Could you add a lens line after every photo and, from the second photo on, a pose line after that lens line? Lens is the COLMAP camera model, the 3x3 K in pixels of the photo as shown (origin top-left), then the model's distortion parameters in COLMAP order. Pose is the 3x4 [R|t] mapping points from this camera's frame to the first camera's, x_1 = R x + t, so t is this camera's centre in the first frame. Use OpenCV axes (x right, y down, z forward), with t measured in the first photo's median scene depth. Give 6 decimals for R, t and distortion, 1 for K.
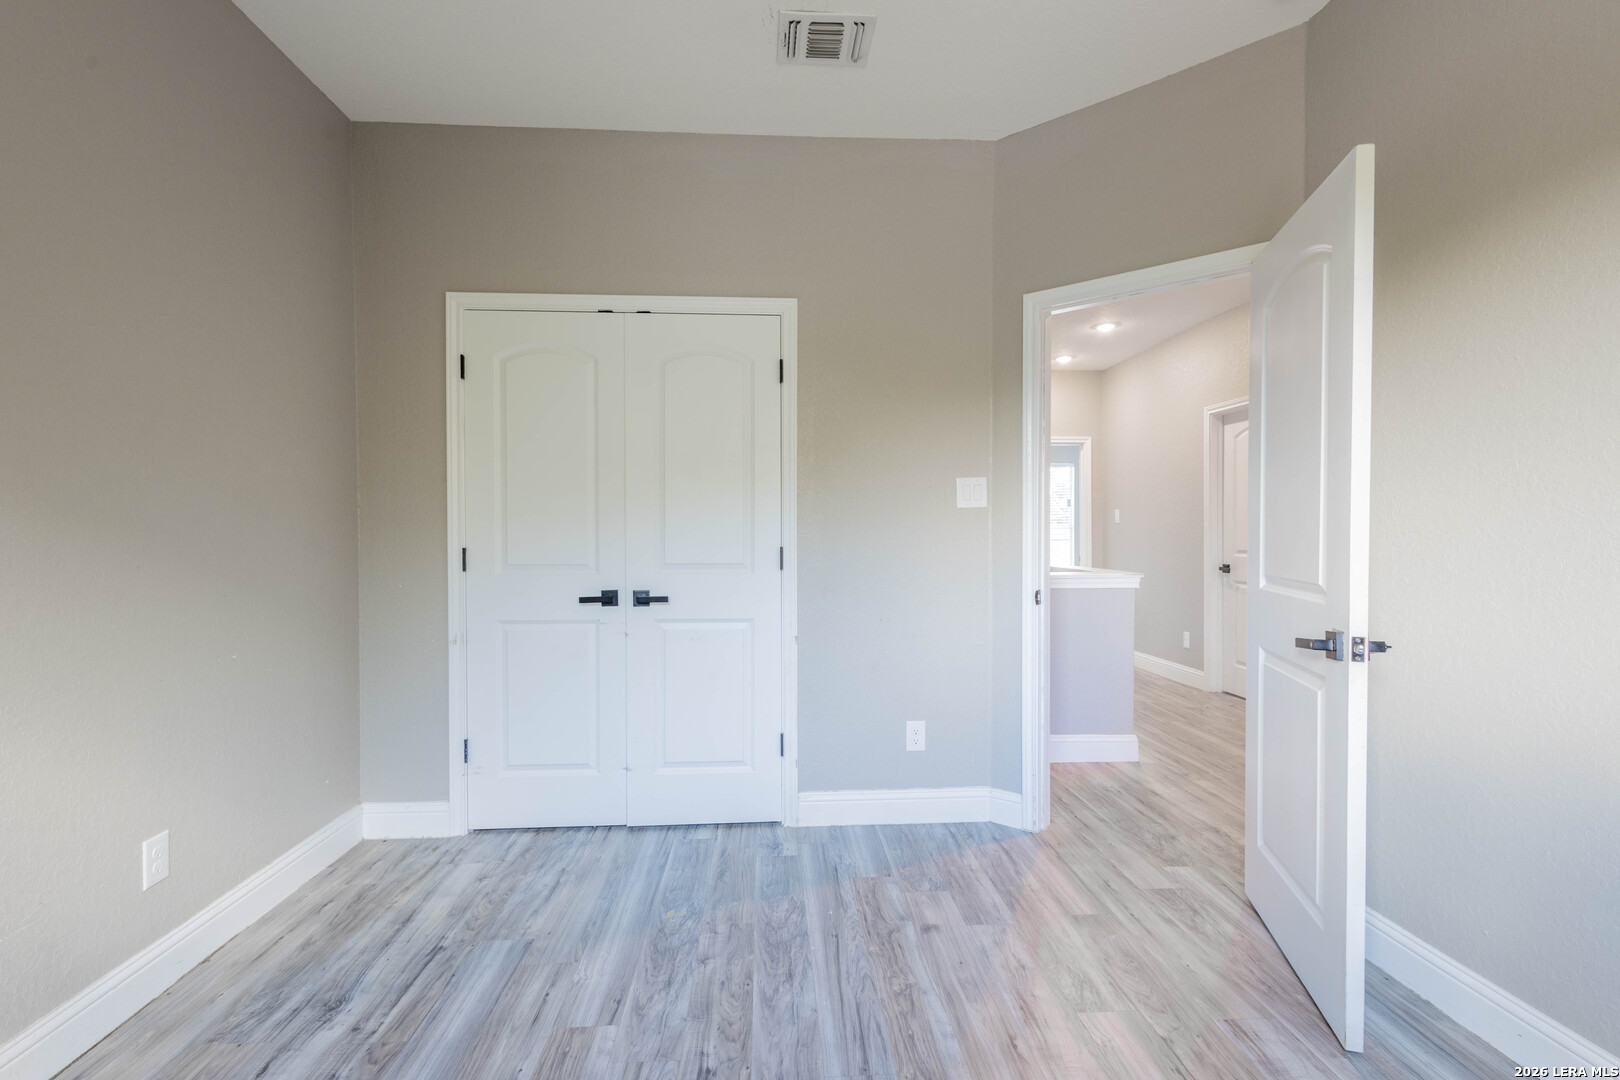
lens RADIAL K [[753.7, 0, 807.3], [0, 753.7, 540.5], [0, 0, 1]] dist [0.015031, -0.002044]
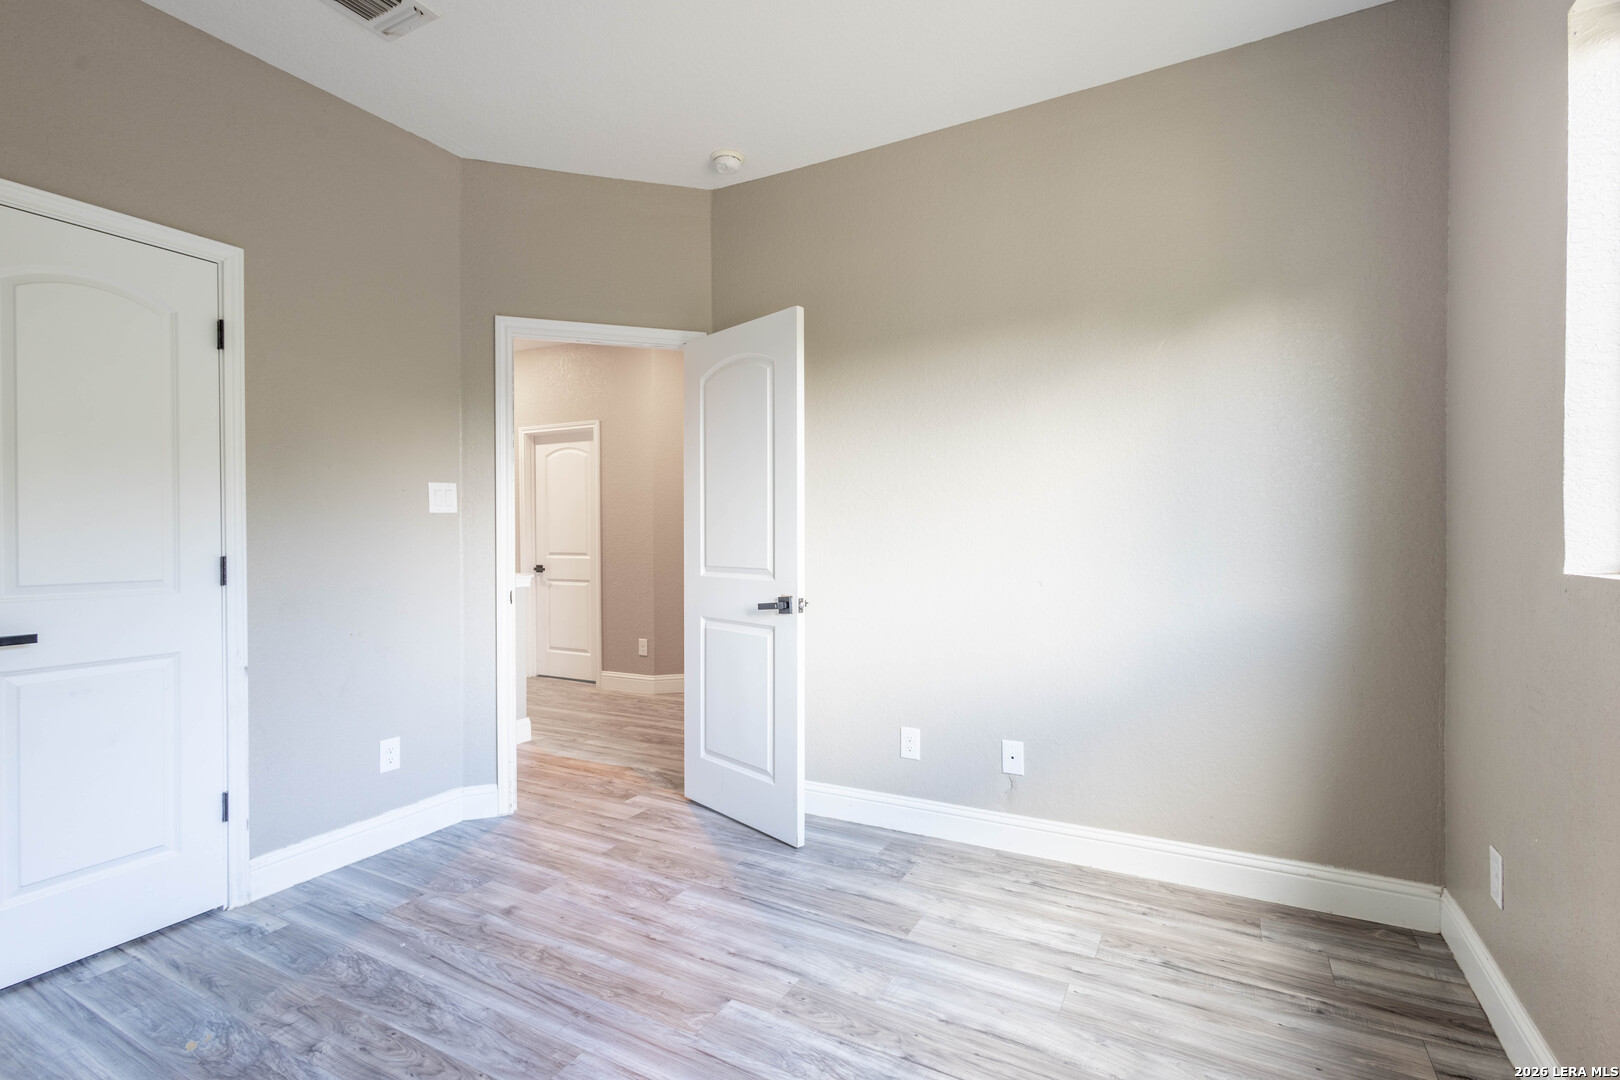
lens RADIAL K [[753.7, 0, 816.6], [0, 753.7, 539.3], [0, 0, 1]] dist [0.015031, -0.002044]
pose [[0.527766, -0.005393, 0.849373, -0.441840], [0.013945, 0.999900, -0.002316, 0.001221], [-0.849275, 0.013067, 0.527788, 0.058972]]
